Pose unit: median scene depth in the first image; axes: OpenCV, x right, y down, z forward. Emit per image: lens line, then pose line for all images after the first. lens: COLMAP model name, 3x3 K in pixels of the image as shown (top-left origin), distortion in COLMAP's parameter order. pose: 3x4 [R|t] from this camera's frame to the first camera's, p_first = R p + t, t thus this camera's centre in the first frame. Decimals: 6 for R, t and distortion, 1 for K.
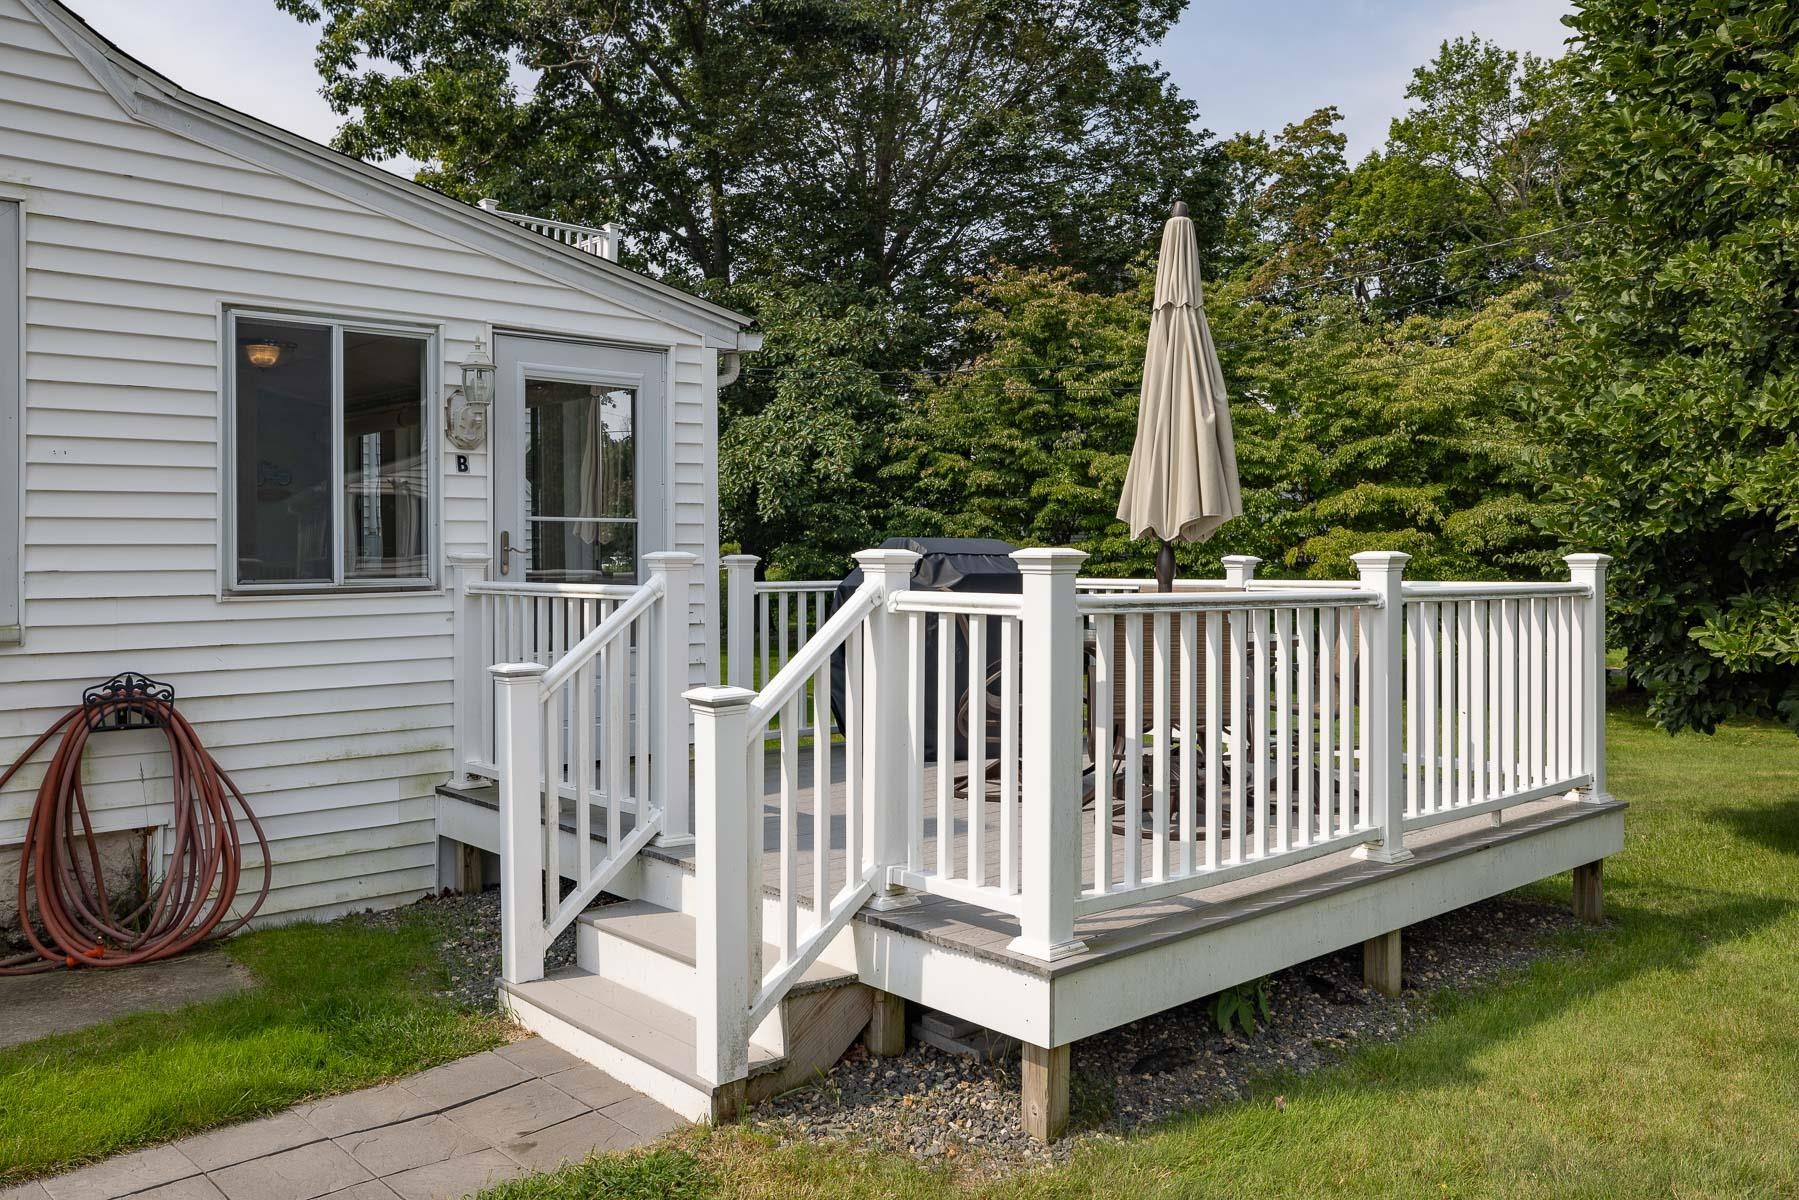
lens RADIAL K [[1397.2, 0, 898.0], [0, 1397.2, 593.6], [0, 0, 1]] dist [-0.009358, -0.002331]
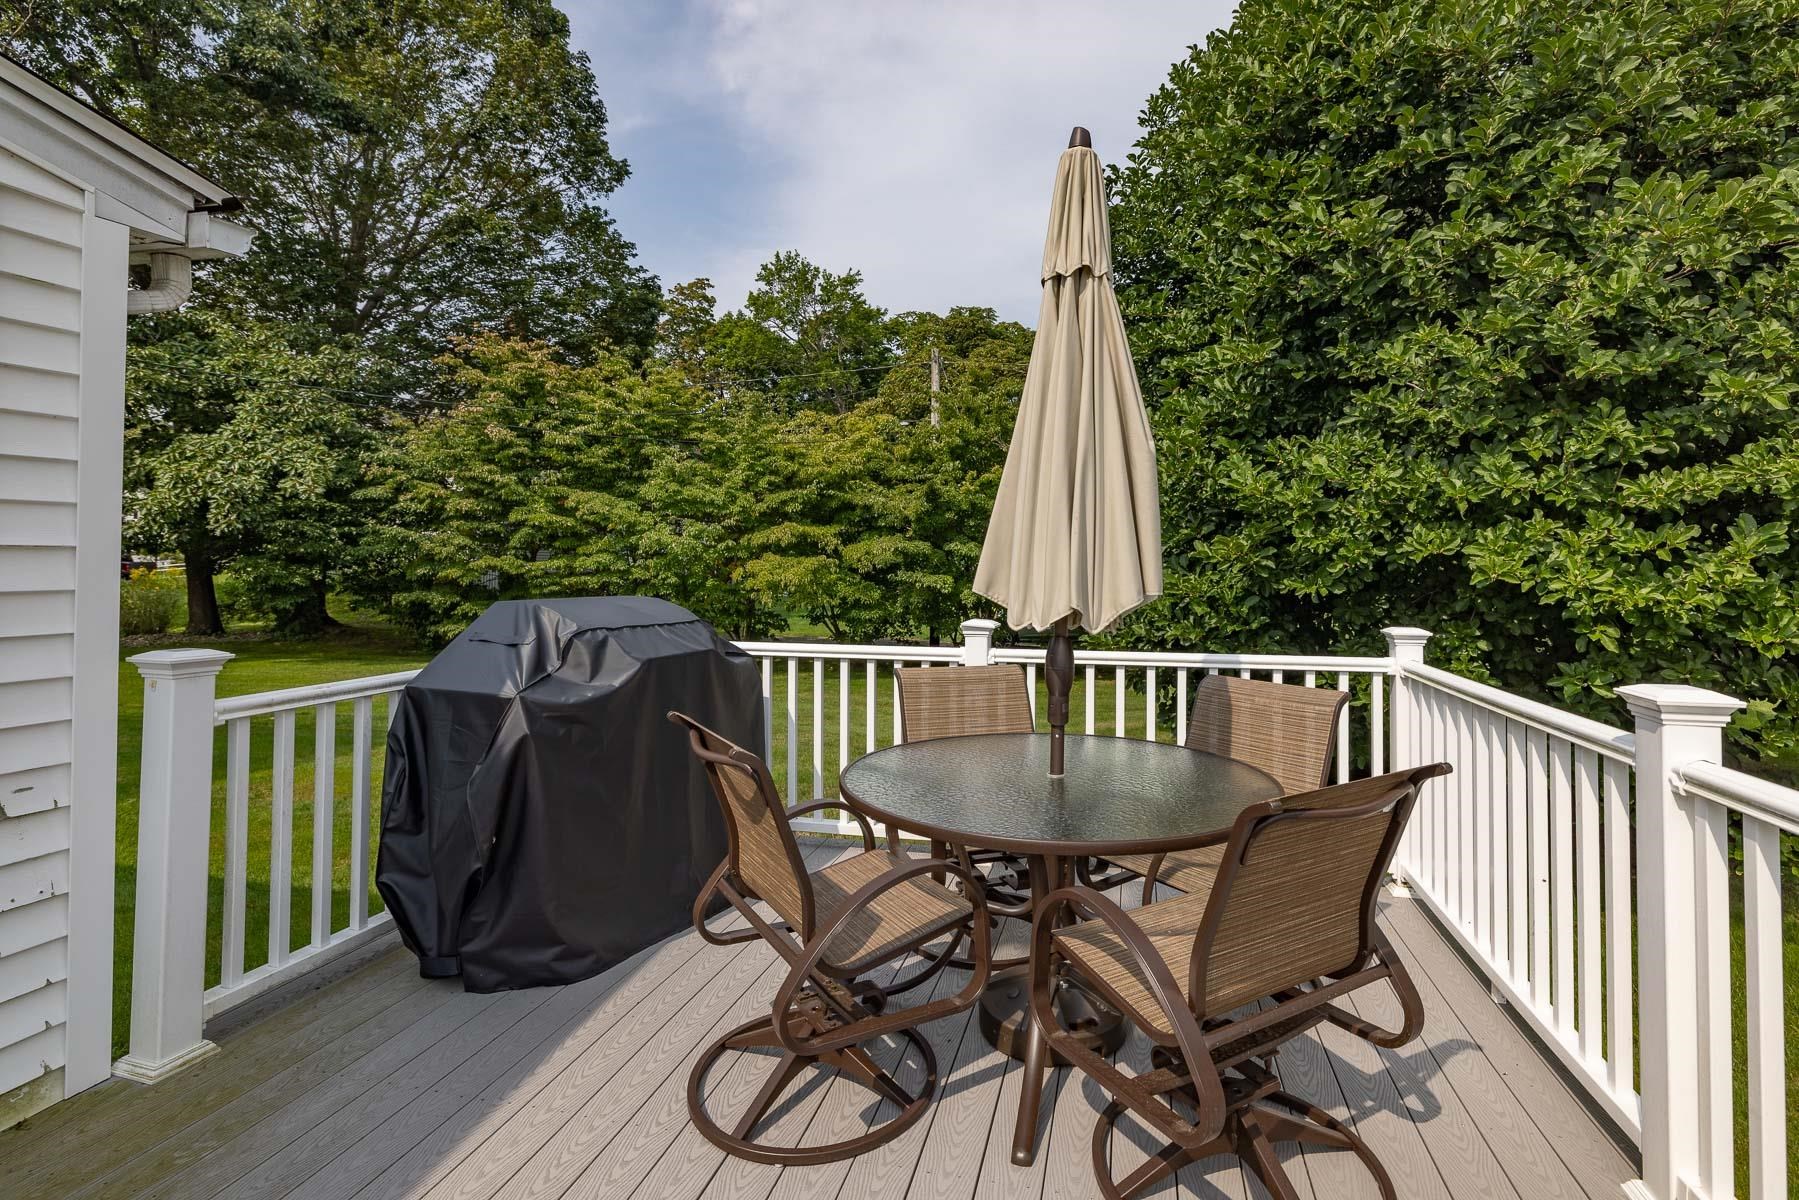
lens RADIAL K [[832.2, 0, 959.3], [0, 832.2, 543.6], [0, 0, 1]] dist [0.000492, -0.000972]
pose [[0.803319, 0.022558, 0.595121, -0.019084], [0.005186, 0.998979, -0.044868, -0.014468], [-0.595526, 0.039130, 0.802383, 0.169789]]
